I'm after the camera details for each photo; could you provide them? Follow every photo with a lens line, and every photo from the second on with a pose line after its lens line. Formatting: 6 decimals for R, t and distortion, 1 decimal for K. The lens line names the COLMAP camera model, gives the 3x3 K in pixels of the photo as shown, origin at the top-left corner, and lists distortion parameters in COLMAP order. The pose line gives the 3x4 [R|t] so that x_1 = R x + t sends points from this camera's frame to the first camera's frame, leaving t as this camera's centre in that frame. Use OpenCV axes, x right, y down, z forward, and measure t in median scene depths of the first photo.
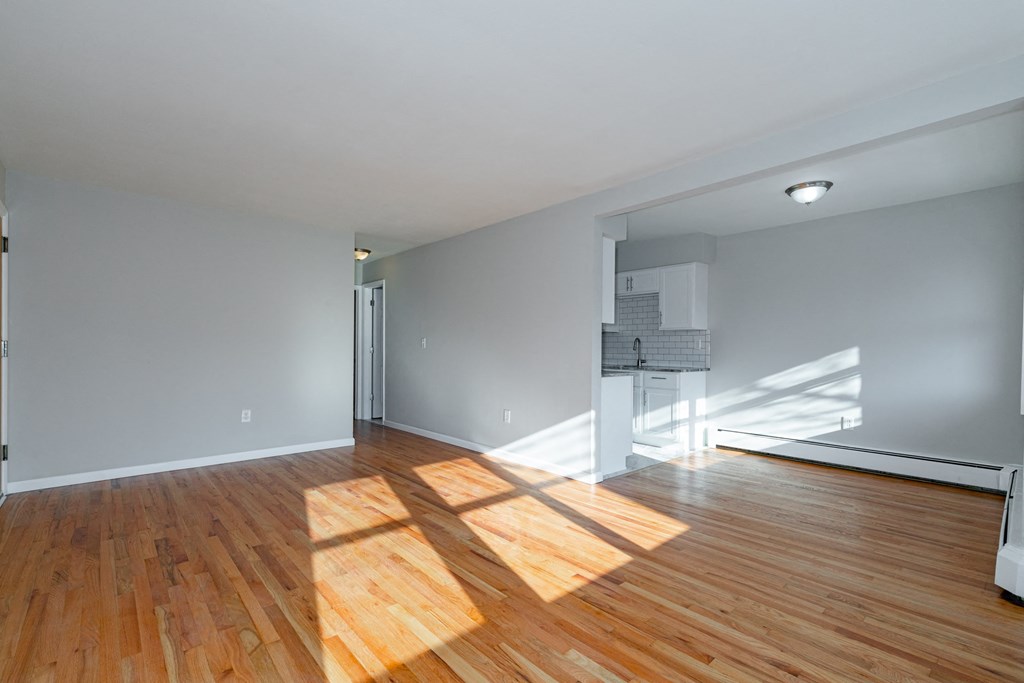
lens RADIAL K [[459.4, 0, 512.7], [0, 459.4, 343.0], [0, 0, 1]] dist [-0.002554, 0.000023]
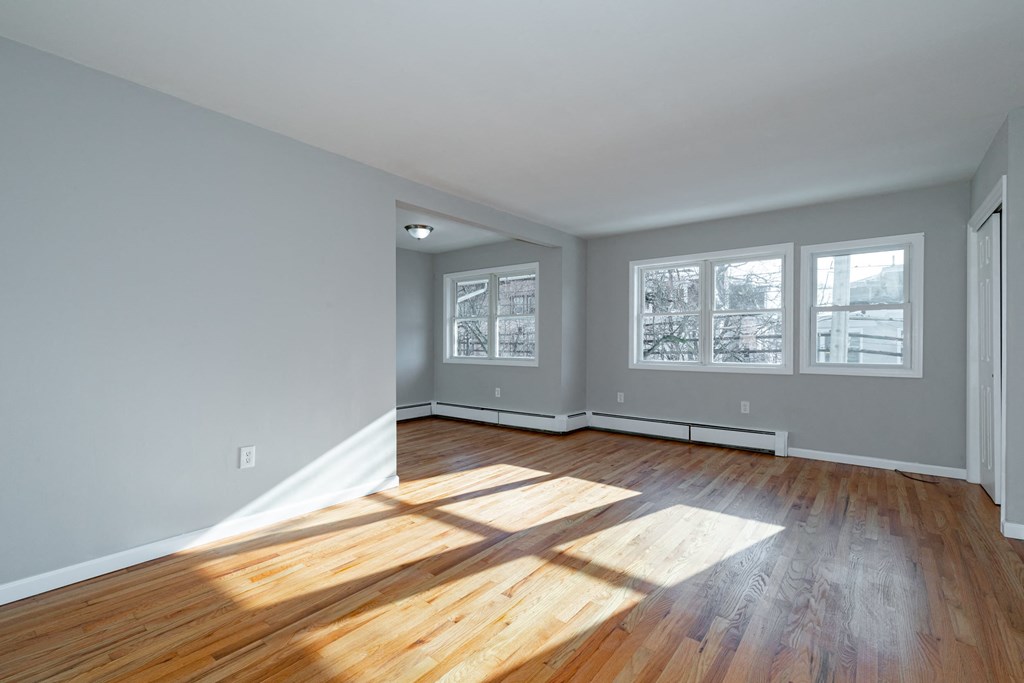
lens RADIAL K [[459.4, 0, 512.8], [0, 459.4, 340.1], [0, 0, 1]] dist [-0.002554, 0.000023]
pose [[-0.166151, -0.005876, 0.986083, -0.920579], [-0.009831, 0.999942, 0.004302, 0.005096], [-0.986051, -0.008979, -0.166199, 1.082306]]
